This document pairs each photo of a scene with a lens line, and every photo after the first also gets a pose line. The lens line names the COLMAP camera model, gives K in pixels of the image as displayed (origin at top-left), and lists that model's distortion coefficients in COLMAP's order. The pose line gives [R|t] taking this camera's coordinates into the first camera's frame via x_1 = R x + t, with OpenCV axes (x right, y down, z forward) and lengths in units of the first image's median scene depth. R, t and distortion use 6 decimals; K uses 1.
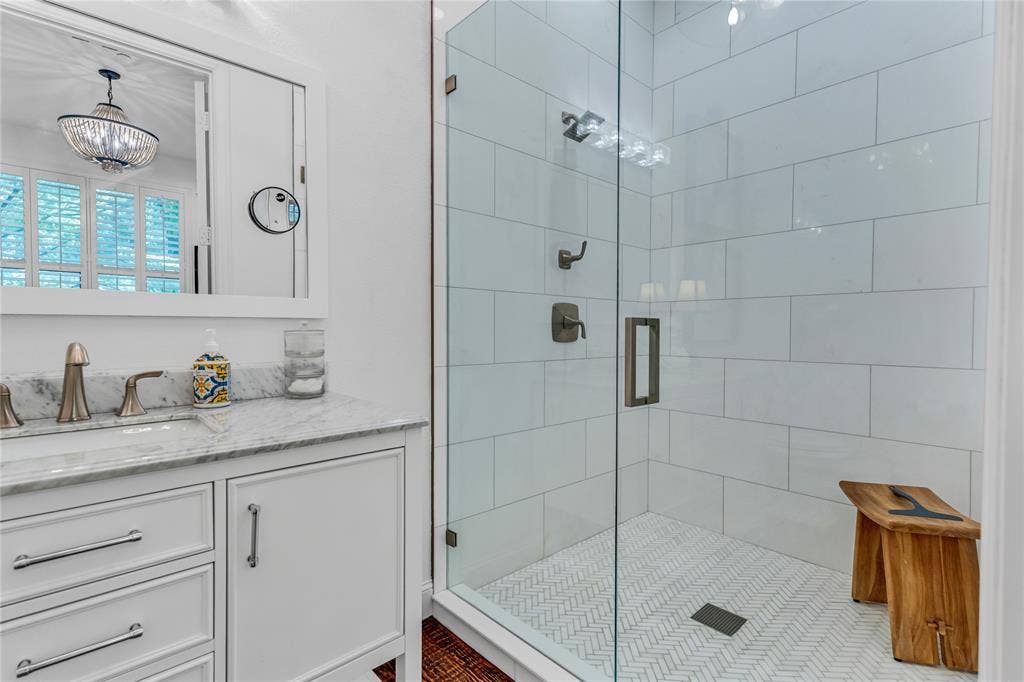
lens RADIAL K [[486.5, 0, 510.8], [0, 486.5, 342.7], [0, 0, 1]] dist [0.020624, 0.001822]
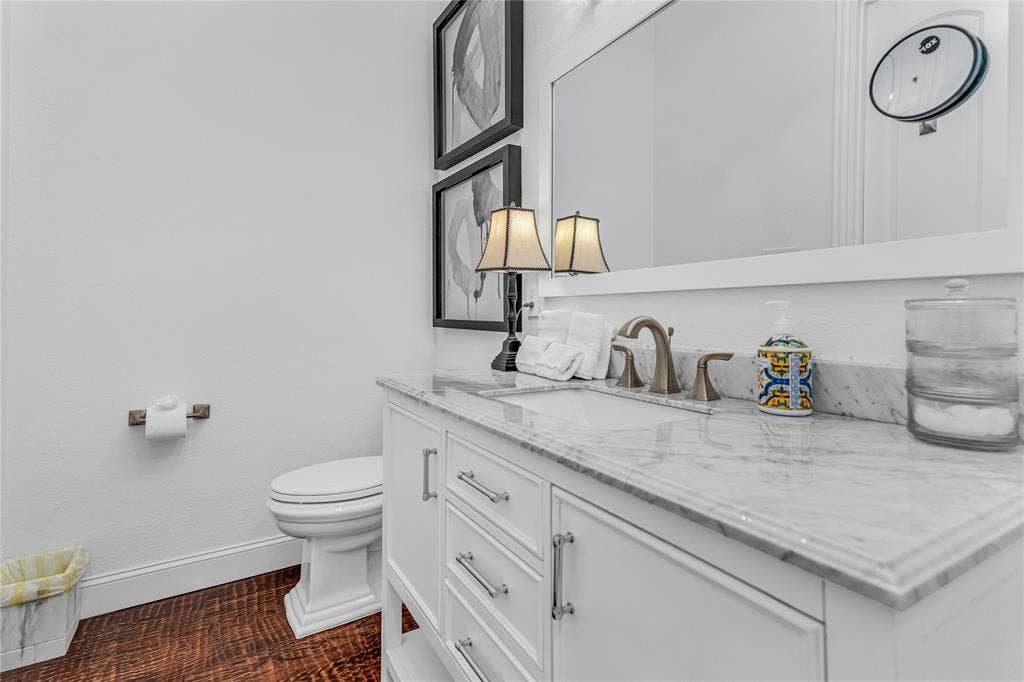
lens RADIAL K [[486.5, 0, 483.9], [0, 486.5, 308.8], [0, 0, 1]] dist [0.020624, 0.001822]
pose [[-0.212476, -0.011036, -0.977104, 0.136473], [-0.030240, 0.999532, -0.004714, -0.000282], [0.976698, 0.028546, -0.212710, 0.629257]]
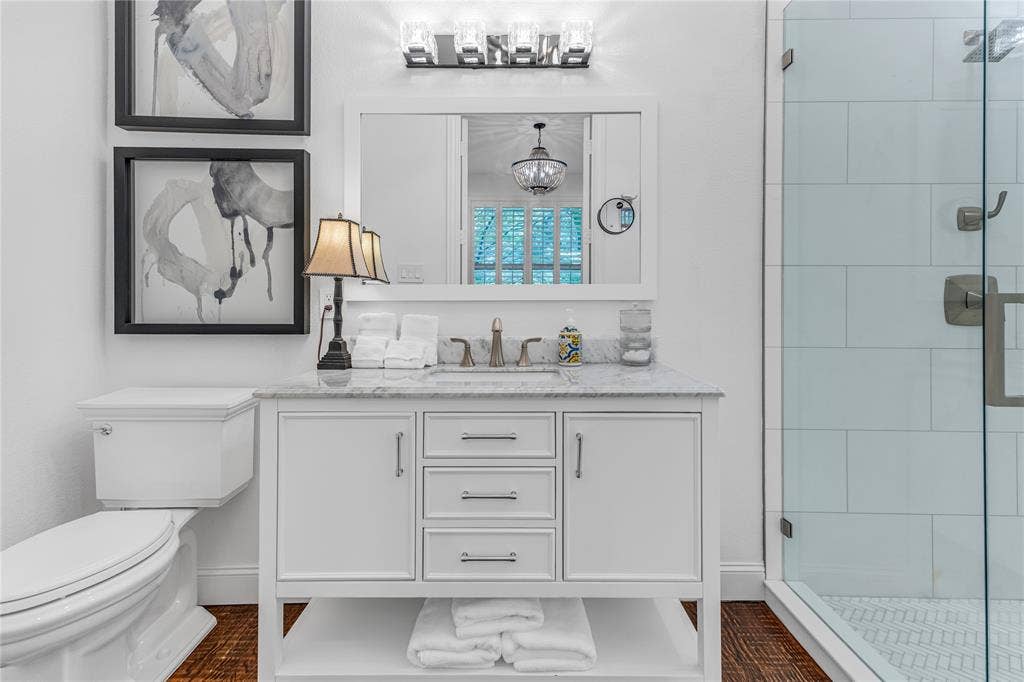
lens RADIAL K [[486.5, 0, 513.9], [0, 486.5, 310.4], [0, 0, 1]] dist [0.020624, 0.001822]
pose [[0.735858, -0.000227, -0.677136, 0.173932], [-0.017785, 0.999648, -0.019662, 0.004559], [0.676903, 0.026511, 0.735595, -0.101078]]
